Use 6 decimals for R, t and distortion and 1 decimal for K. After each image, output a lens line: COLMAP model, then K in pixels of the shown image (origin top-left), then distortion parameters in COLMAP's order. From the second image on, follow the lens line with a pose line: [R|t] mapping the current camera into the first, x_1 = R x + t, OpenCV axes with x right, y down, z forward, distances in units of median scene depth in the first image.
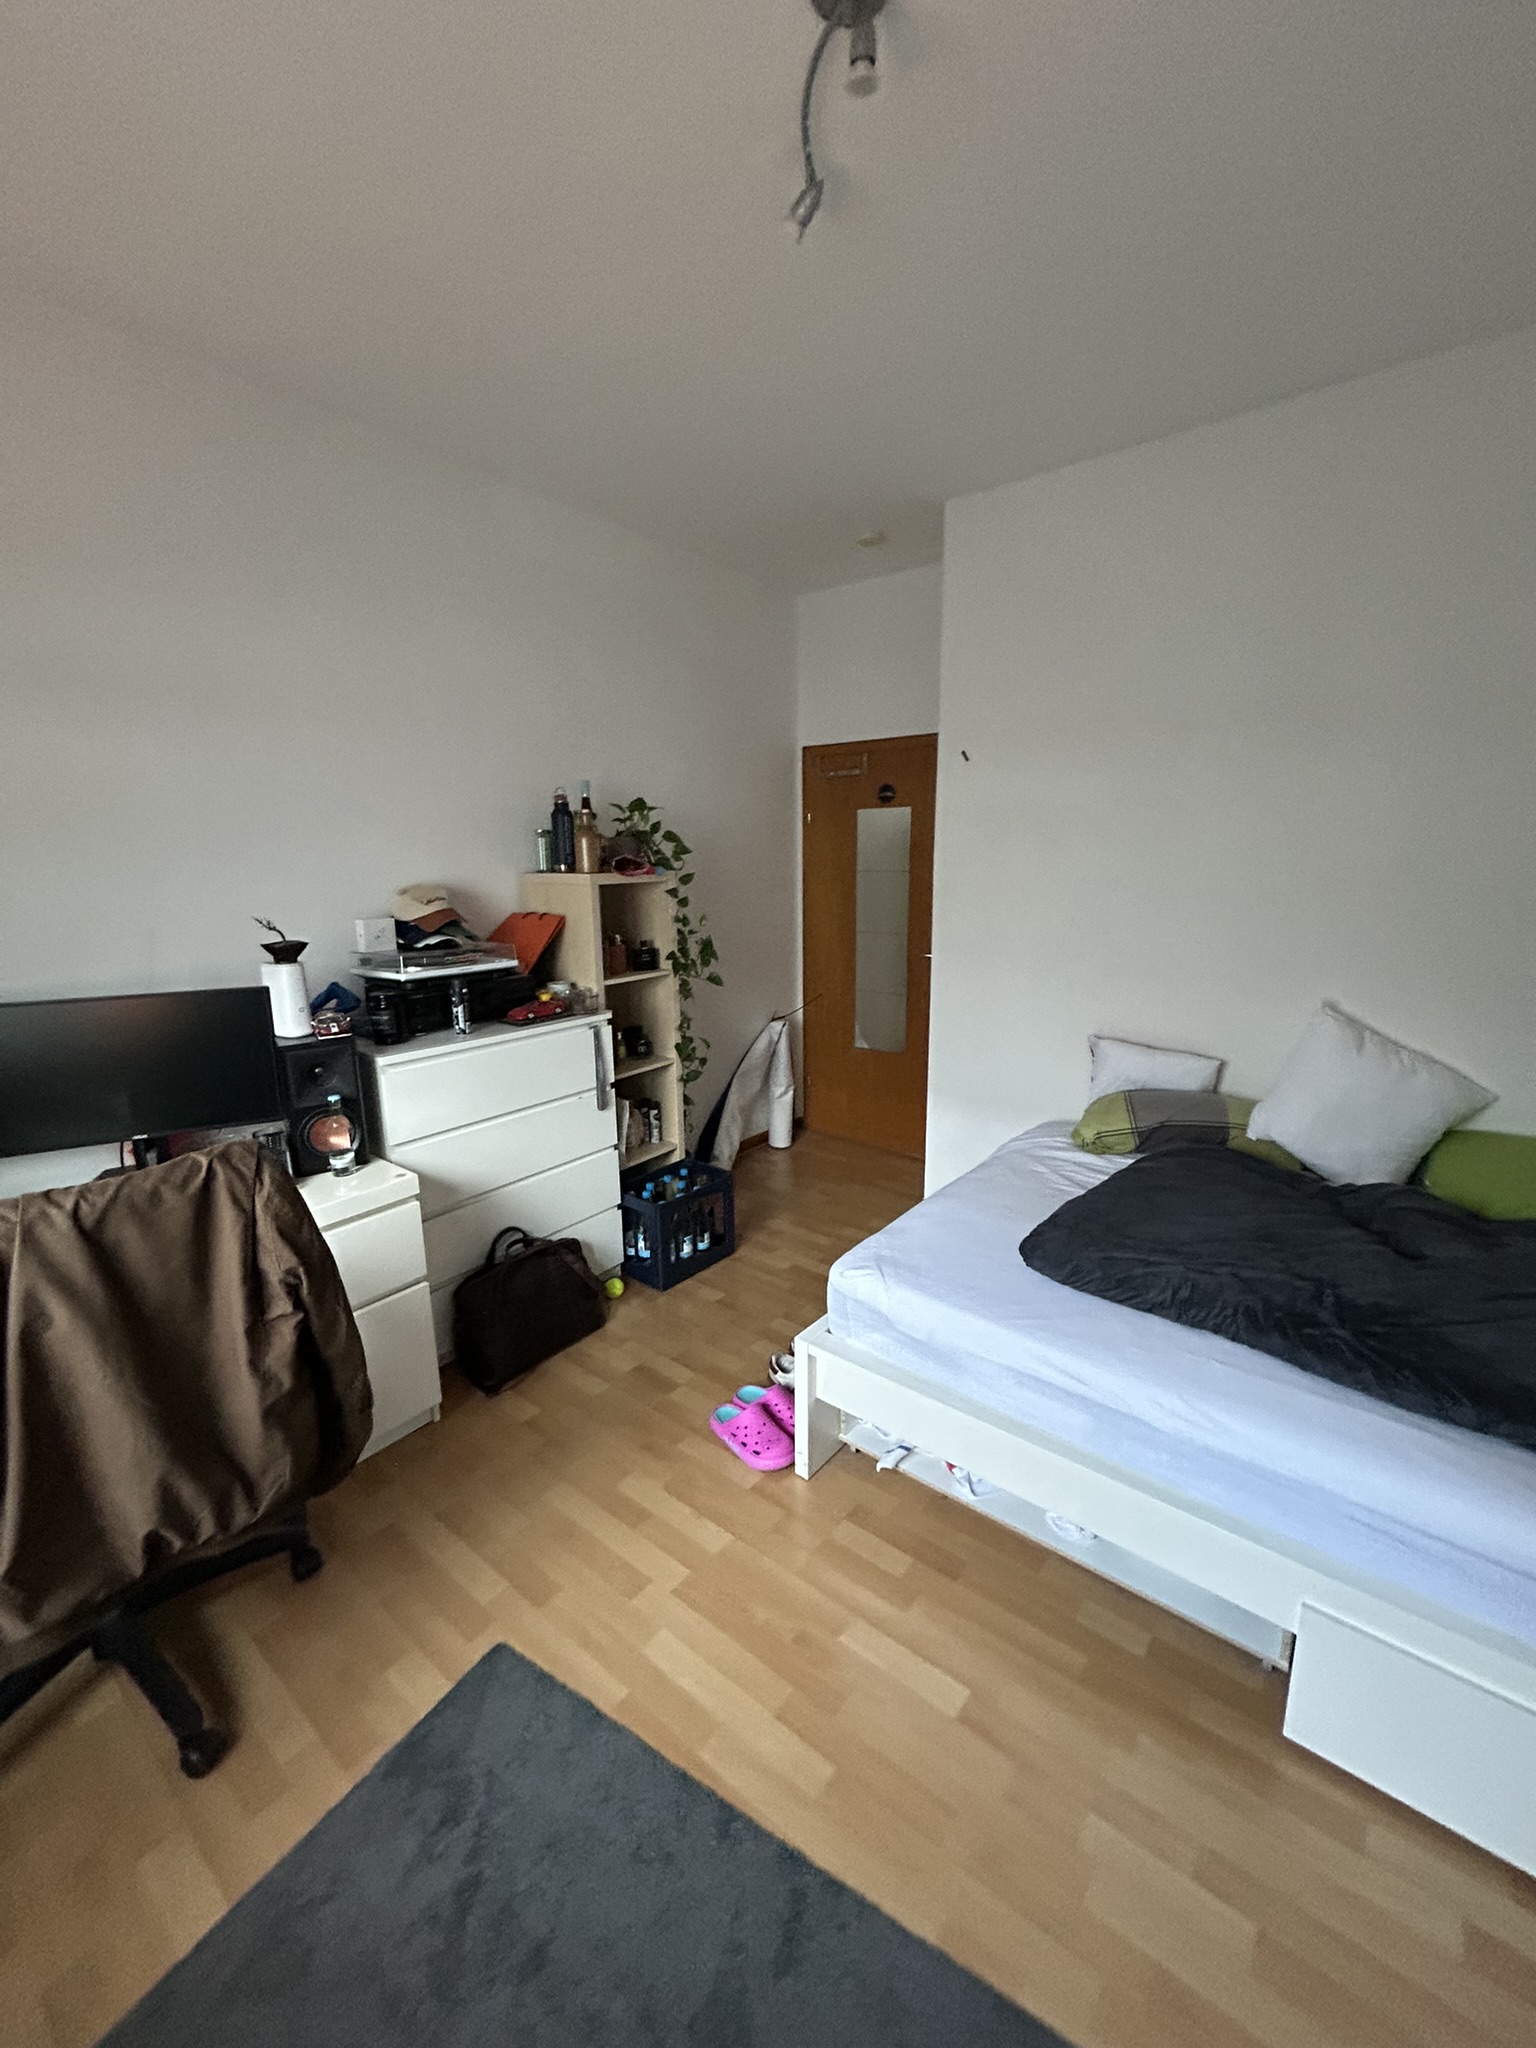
lens RADIAL K [[827.1, 0, 770.1], [0, 827.1, 1020.9], [0, 0, 1]] dist [-0.003148, -0.000282]
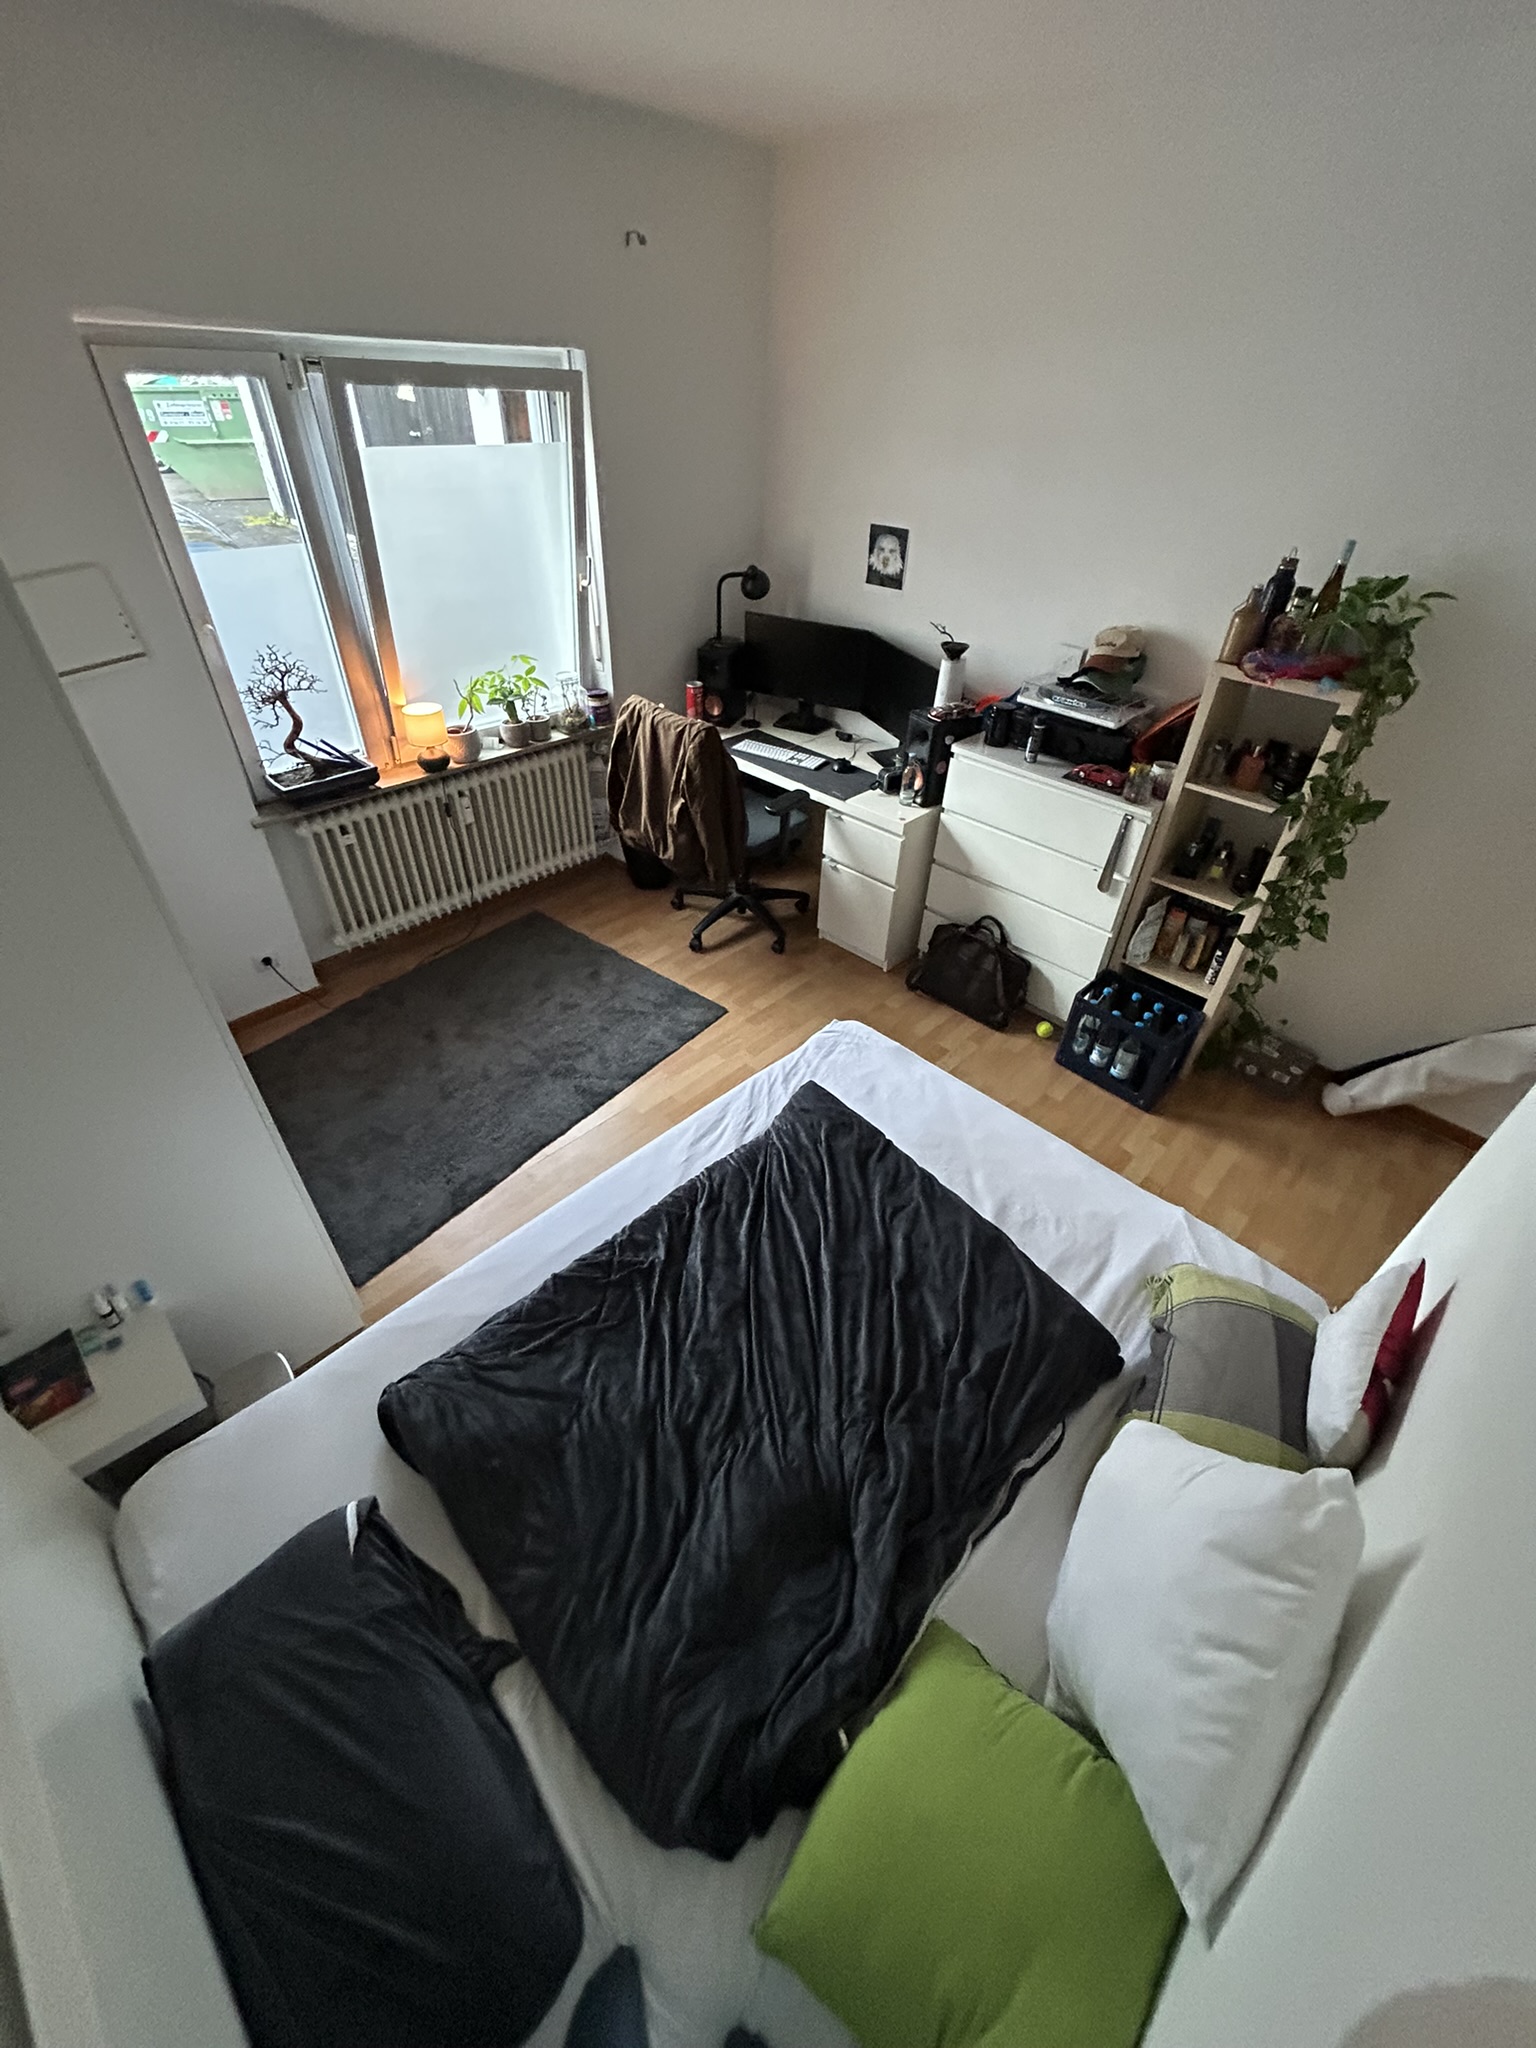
lens RADIAL K [[827.1, 0, 773.0], [0, 827.1, 1015.7], [0, 0, 1]] dist [-0.003148, -0.000282]
pose [[-0.095294, 0.623631, -0.775889, 0.996311], [-0.234664, 0.743396, 0.626335, -0.445152], [0.967394, 0.241759, 0.075502, 0.725508]]
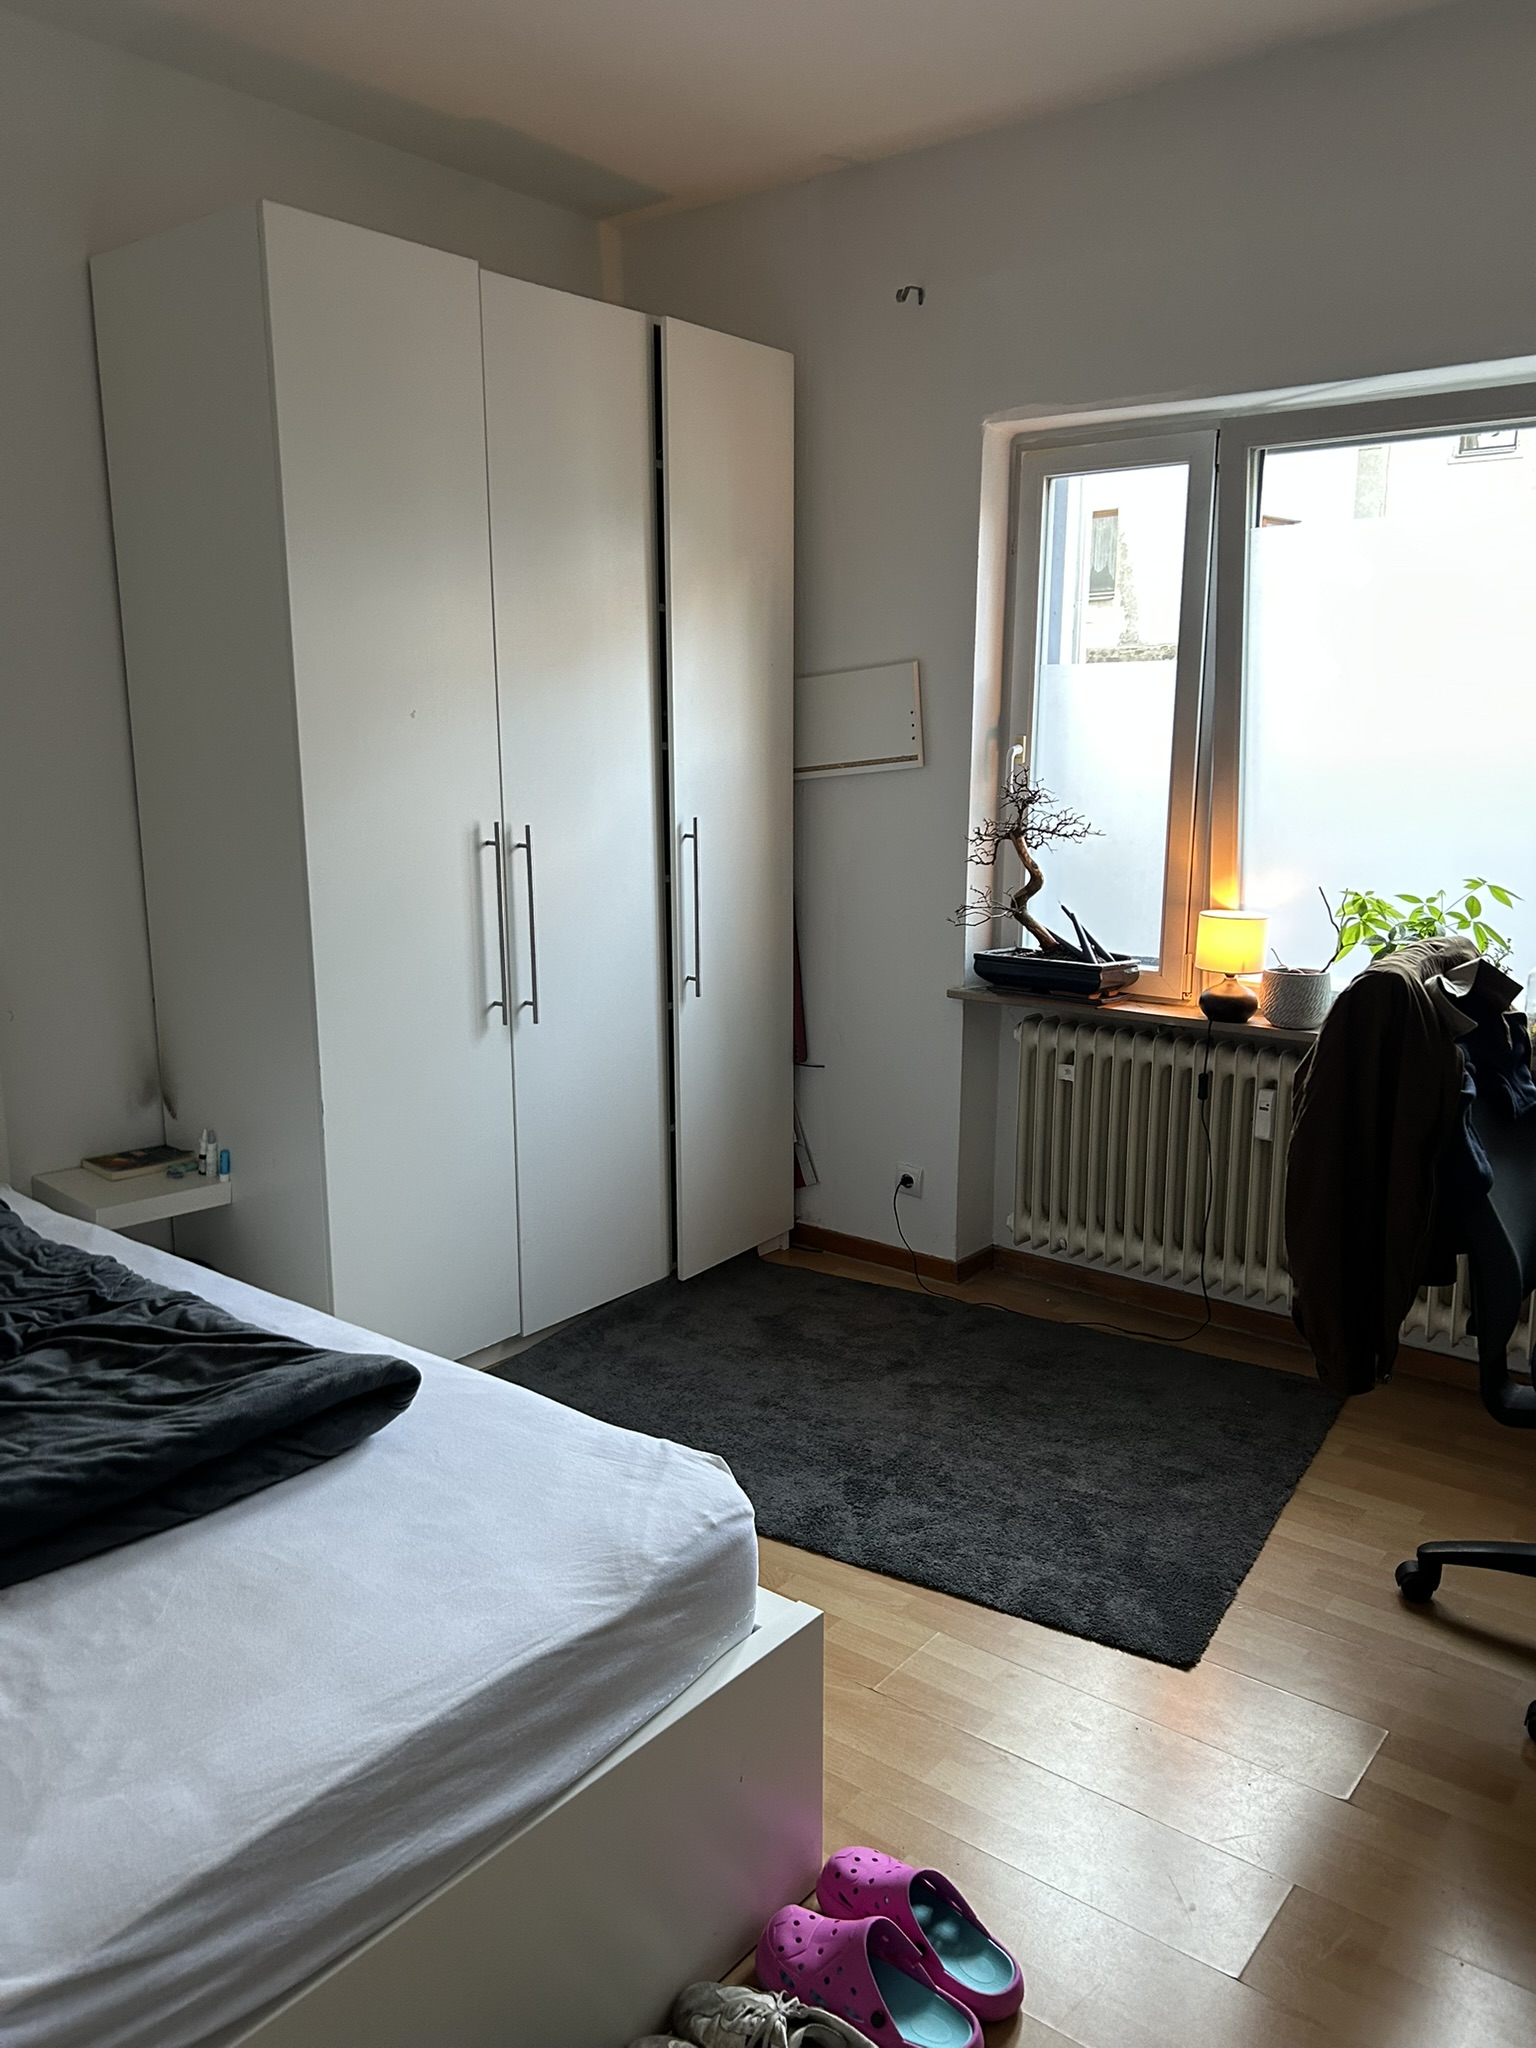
lens RADIAL K [[1536.8, 0, 771.1], [0, 1536.8, 1012.9], [0, 0, 1]] dist [0.030010, -0.023714]
pose [[-0.999944, 0.010502, -0.001088, 0.055006], [0.009371, 0.930215, 0.366895, -0.273687], [0.004865, 0.366864, -0.930262, 1.610122]]
